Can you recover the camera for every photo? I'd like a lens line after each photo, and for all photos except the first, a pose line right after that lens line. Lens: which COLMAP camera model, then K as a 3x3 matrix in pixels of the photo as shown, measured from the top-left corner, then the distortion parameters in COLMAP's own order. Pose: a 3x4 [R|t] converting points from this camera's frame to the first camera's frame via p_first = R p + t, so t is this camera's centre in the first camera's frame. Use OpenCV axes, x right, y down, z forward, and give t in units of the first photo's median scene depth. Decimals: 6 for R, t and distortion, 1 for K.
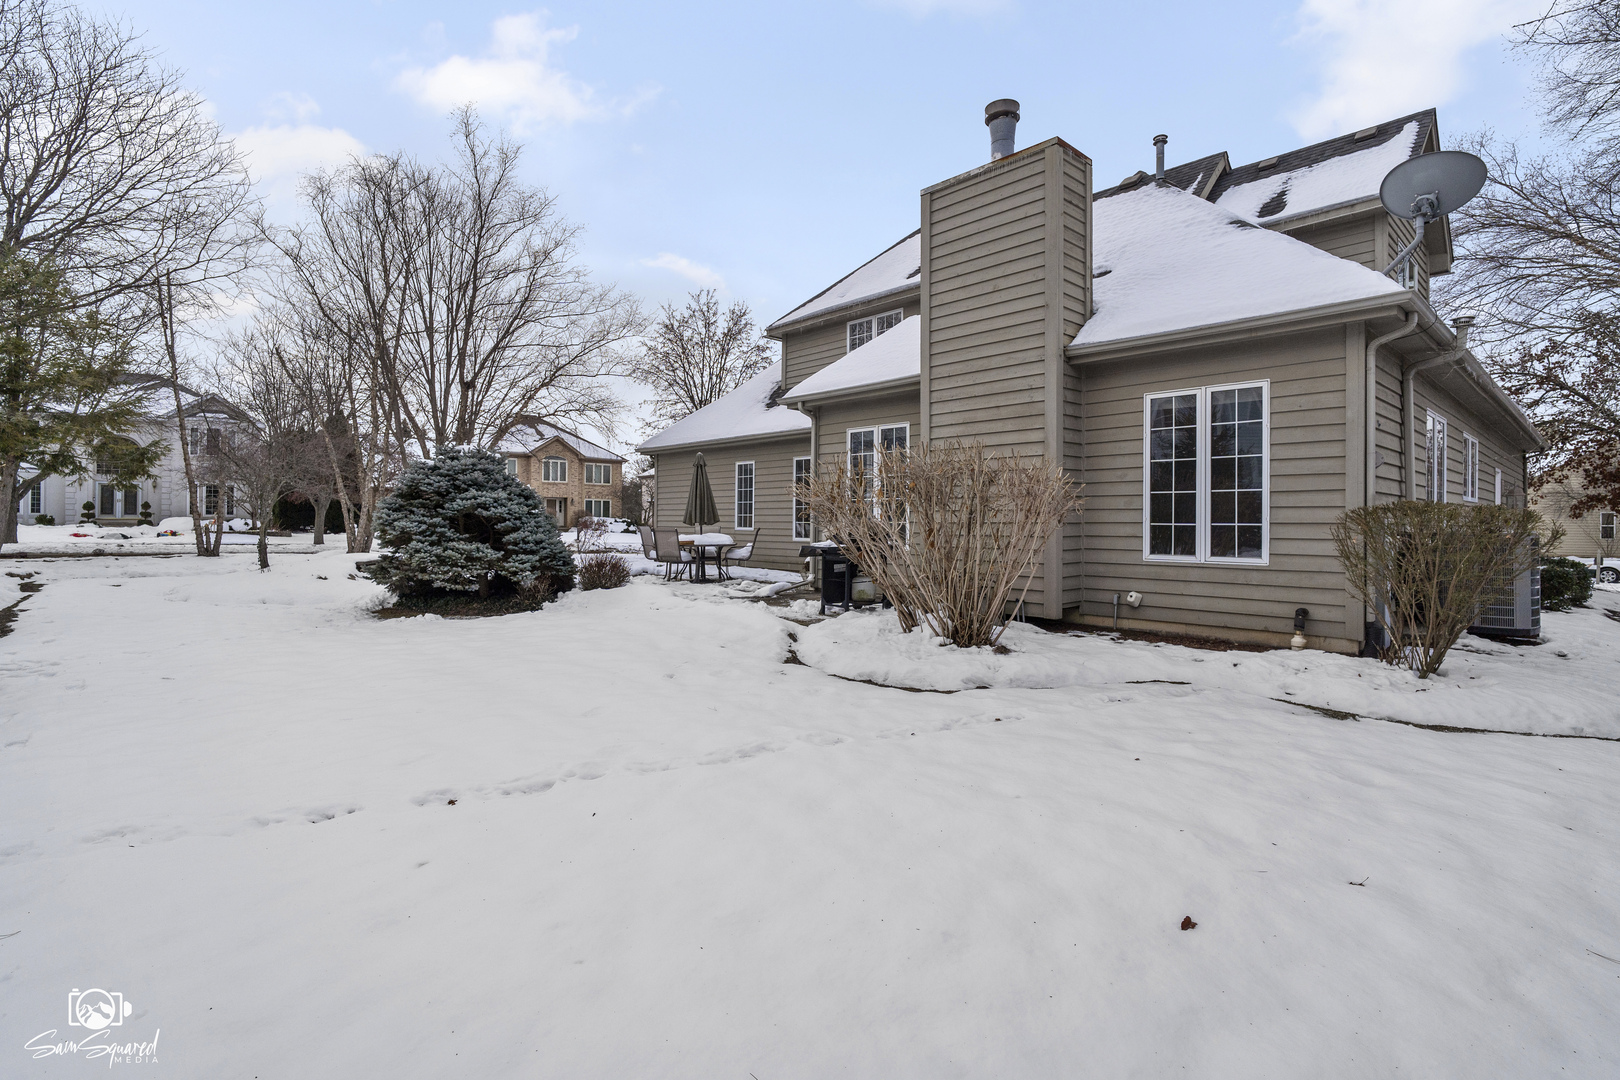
lens RADIAL K [[777.9, 0, 810.0], [0, 777.9, 540.0], [0, 0, 1]] dist [-0.008618, -0.000144]
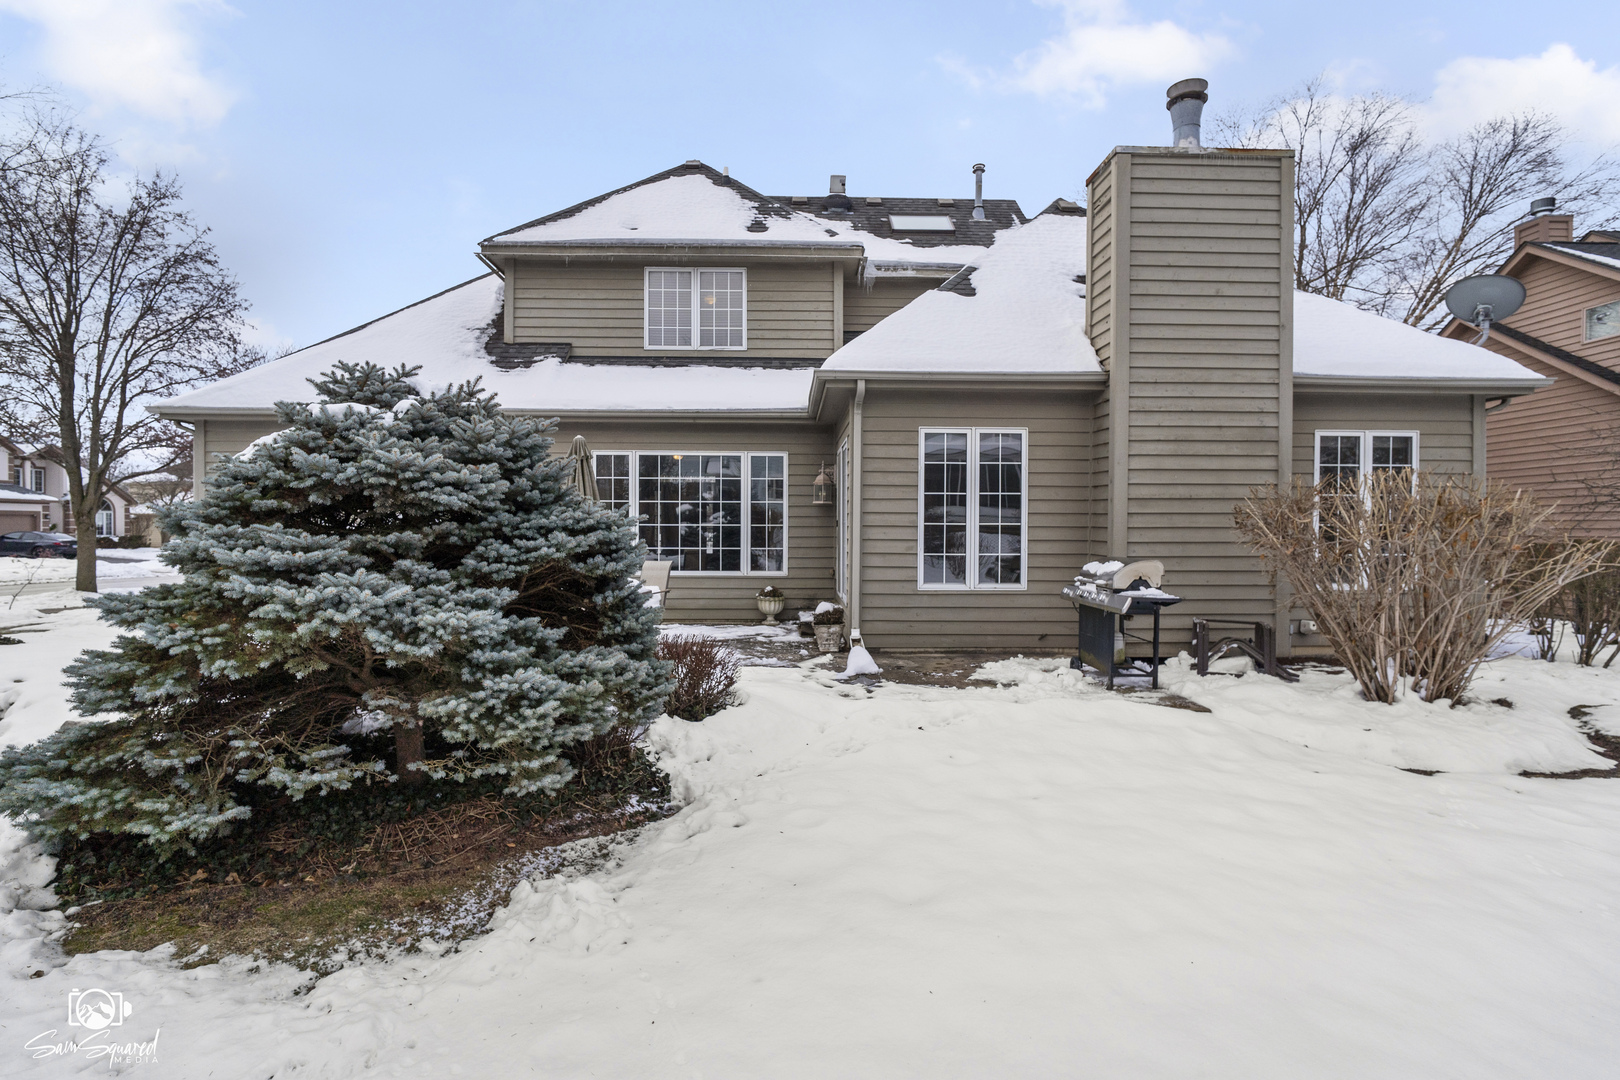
lens RADIAL K [[791.1, 0, 810.0], [0, 791.1, 540.0], [0, 0, 1]] dist [0.113954, -0.000078]
pose [[0.636939, 0.020819, 0.770633, -0.401443], [0.005479, 0.999488, -0.031530, -0.004596], [-0.770895, 0.024305, 0.636499, 0.385518]]
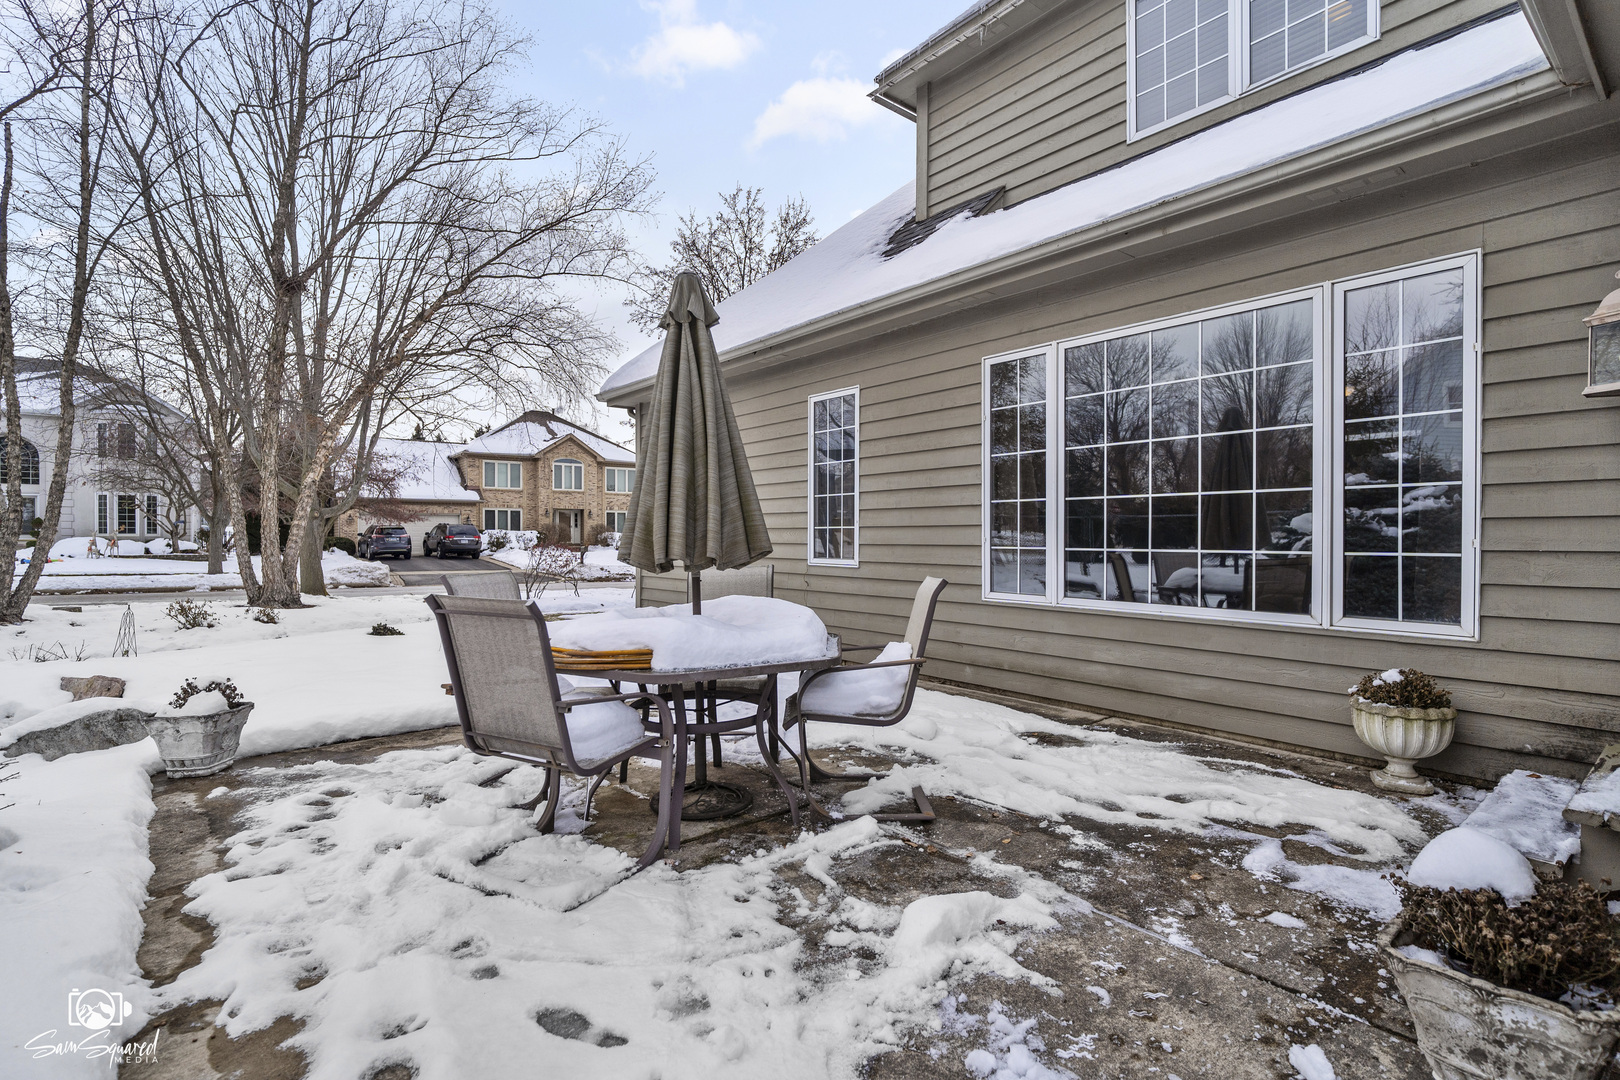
lens RADIAL K [[777.9, 0, 810.0], [0, 777.9, 540.0], [0, 0, 1]] dist [-0.008618, -0.000144]
pose [[0.998074, -0.008165, -0.061491, -0.070683], [0.007146, 0.999834, -0.016777, -0.019551], [0.061618, 0.016306, 0.997967, 0.603796]]
